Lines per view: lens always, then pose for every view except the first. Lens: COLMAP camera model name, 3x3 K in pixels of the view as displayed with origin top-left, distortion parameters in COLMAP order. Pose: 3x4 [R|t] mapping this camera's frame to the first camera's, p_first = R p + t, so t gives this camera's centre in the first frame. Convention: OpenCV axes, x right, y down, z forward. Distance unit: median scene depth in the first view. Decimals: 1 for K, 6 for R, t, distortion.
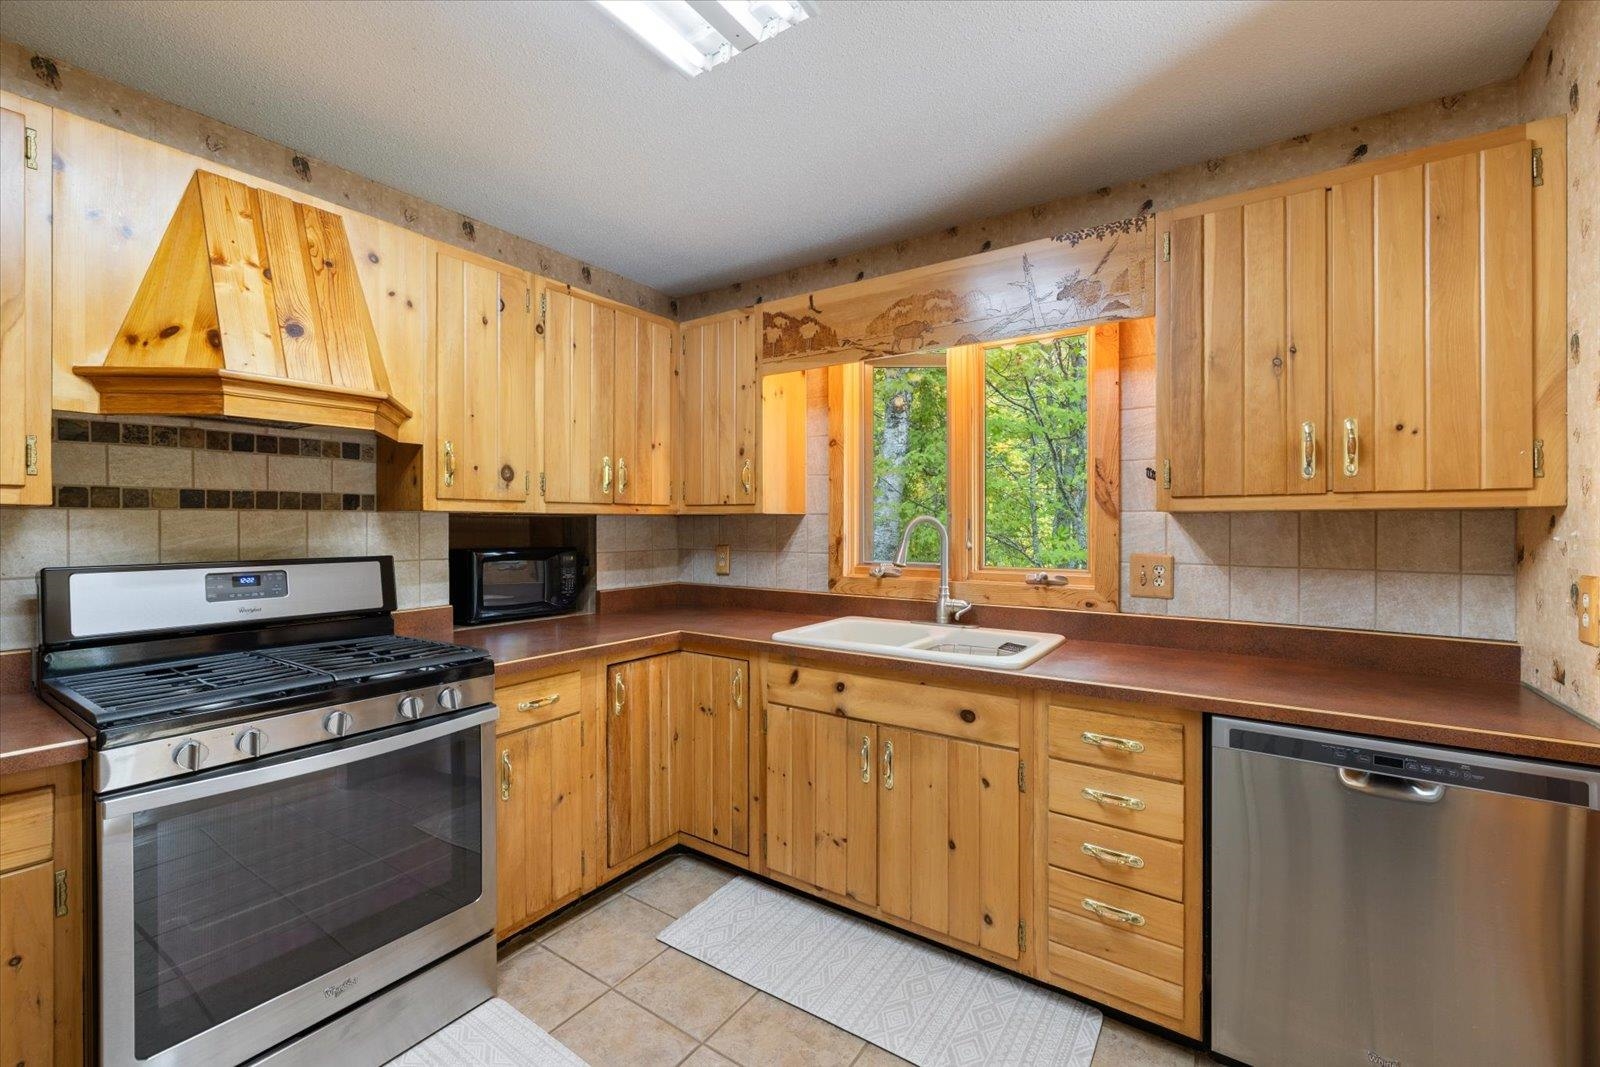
lens RADIAL K [[683.0, 0, 792.2], [0, 683.0, 522.6], [0, 0, 1]] dist [-0.000708, 0.000685]
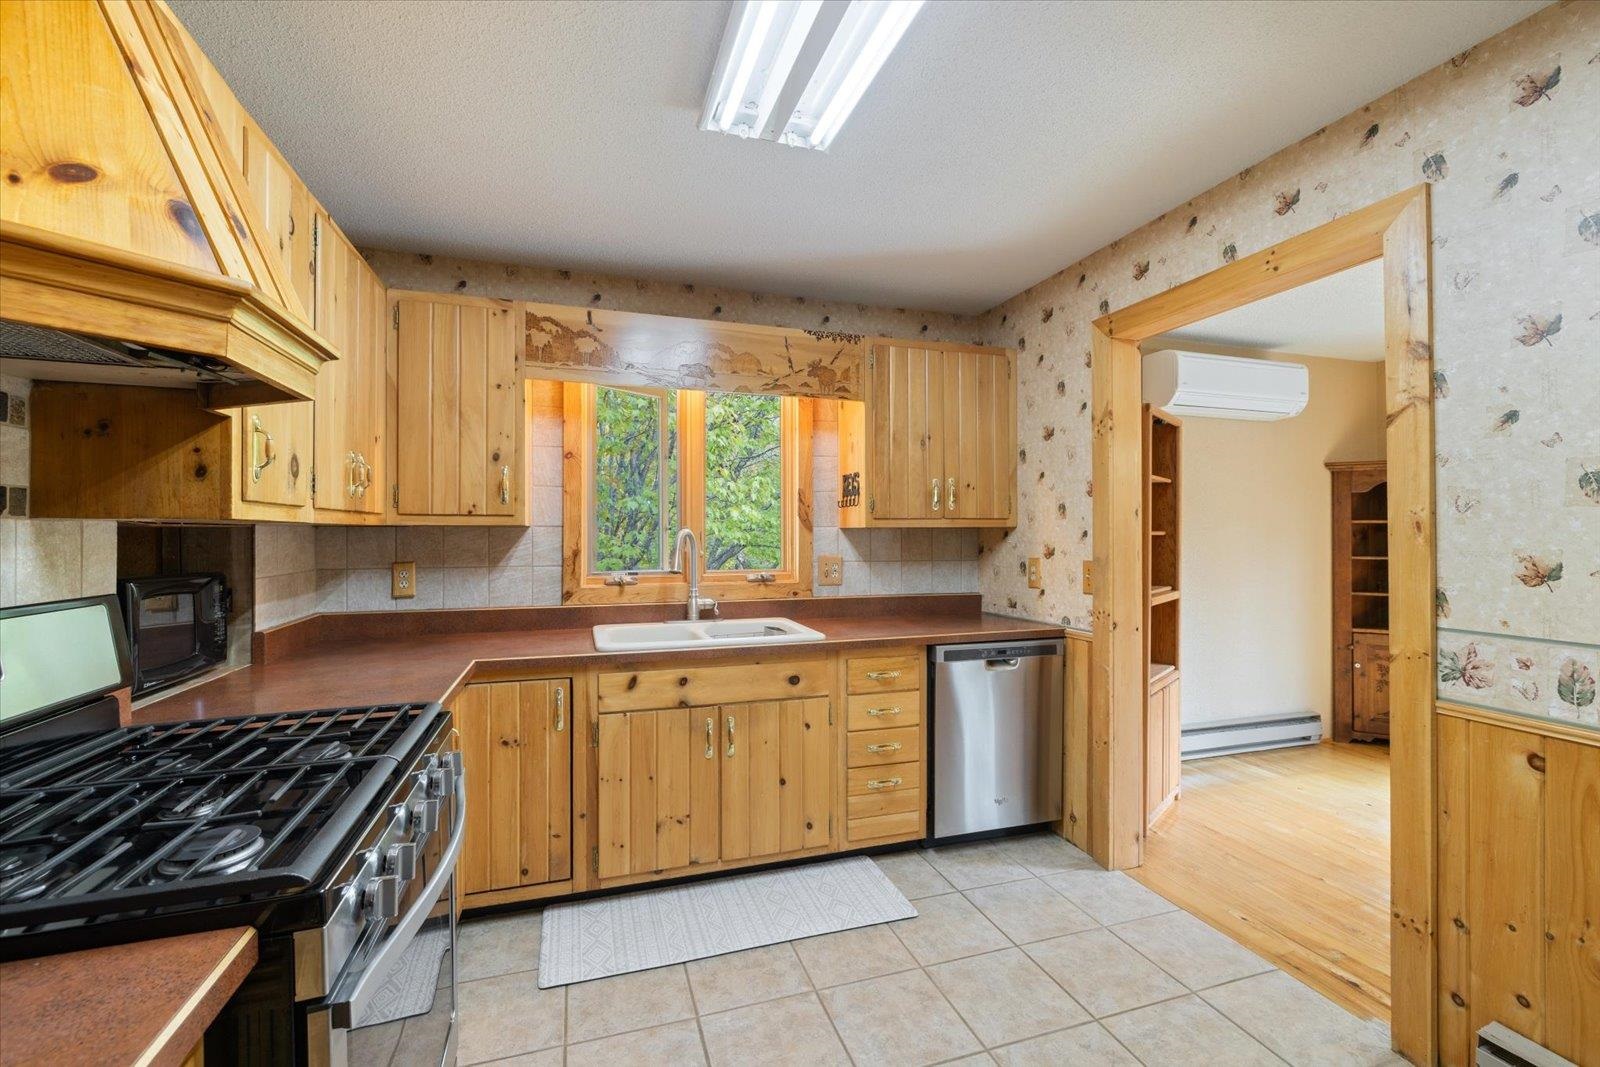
lens RADIAL K [[683.0, 0, 797.2], [0, 683.0, 528.3], [0, 0, 1]] dist [-0.000708, 0.000685]
pose [[0.593823, 0.005108, 0.804580, -0.704323], [0.000071, 0.999980, -0.006401, -0.004095], [-0.804596, 0.003858, 0.593810, 0.175582]]
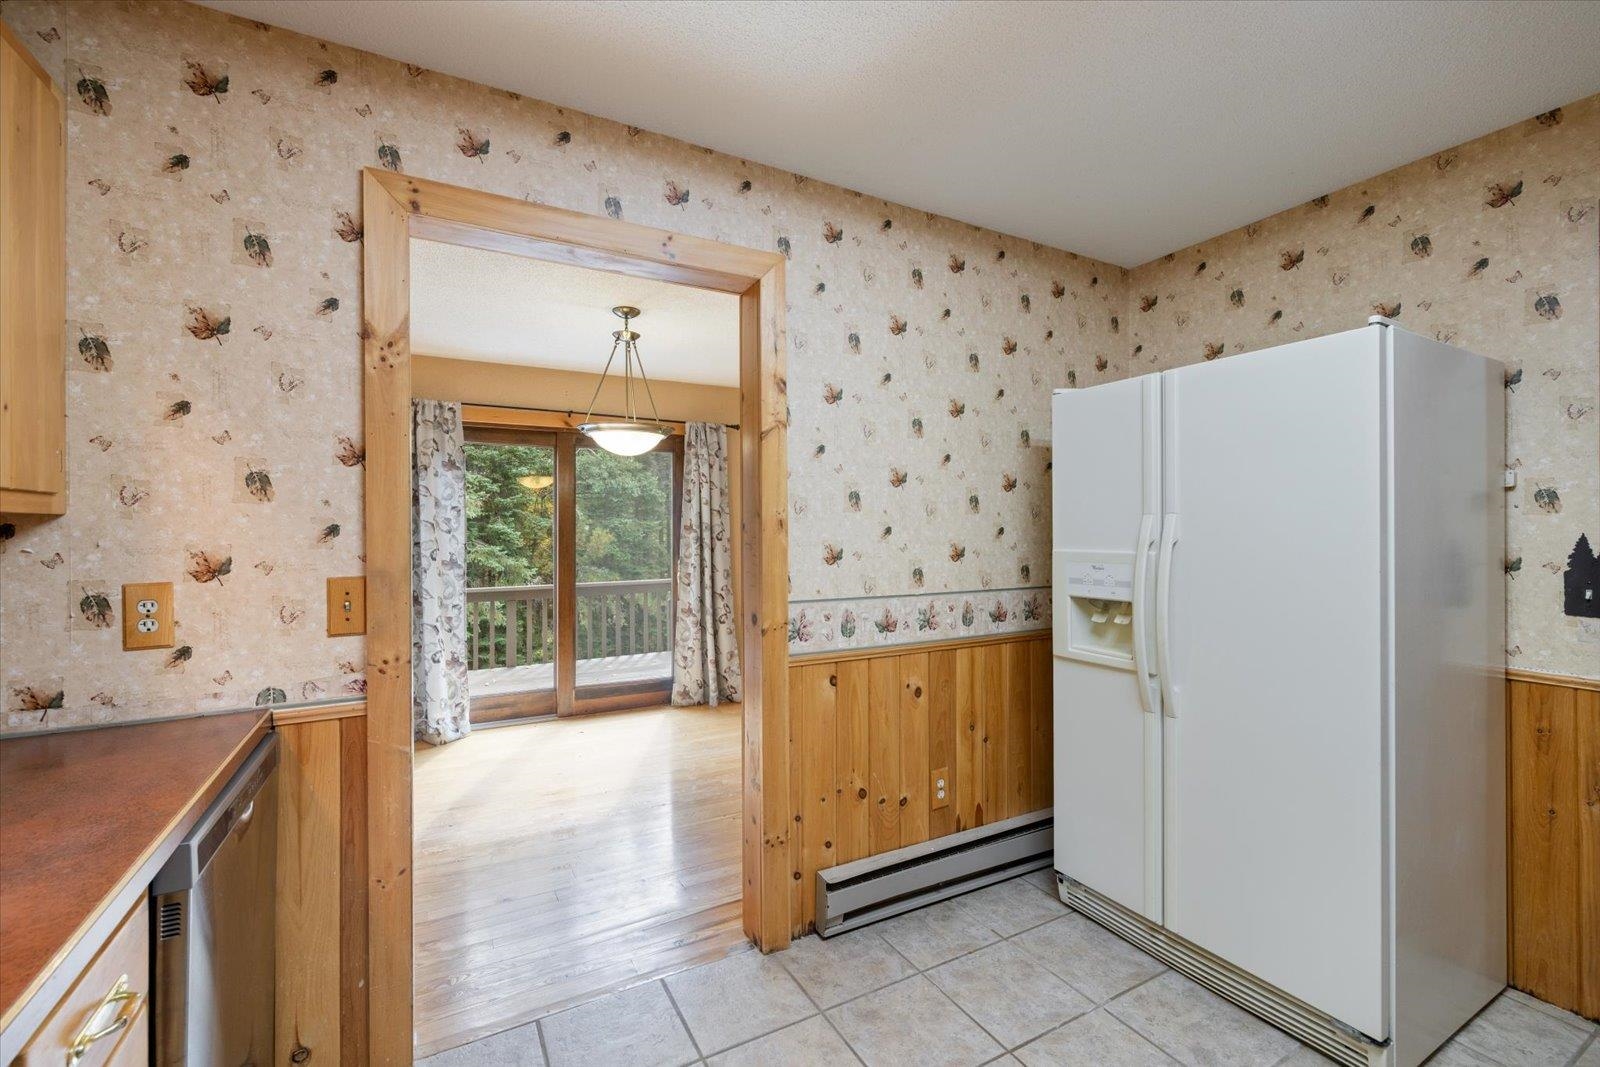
lens RADIAL K [[713.3, 0, 803.4], [0, 713.3, 527.0], [0, 0, 1]] dist [-0.002101, -0.000525]
pose [[-0.911541, -0.000351, 0.411210, -0.123207], [-0.001226, 0.999998, -0.001863, -0.004824], [-0.411208, -0.002202, -0.911539, 0.979715]]
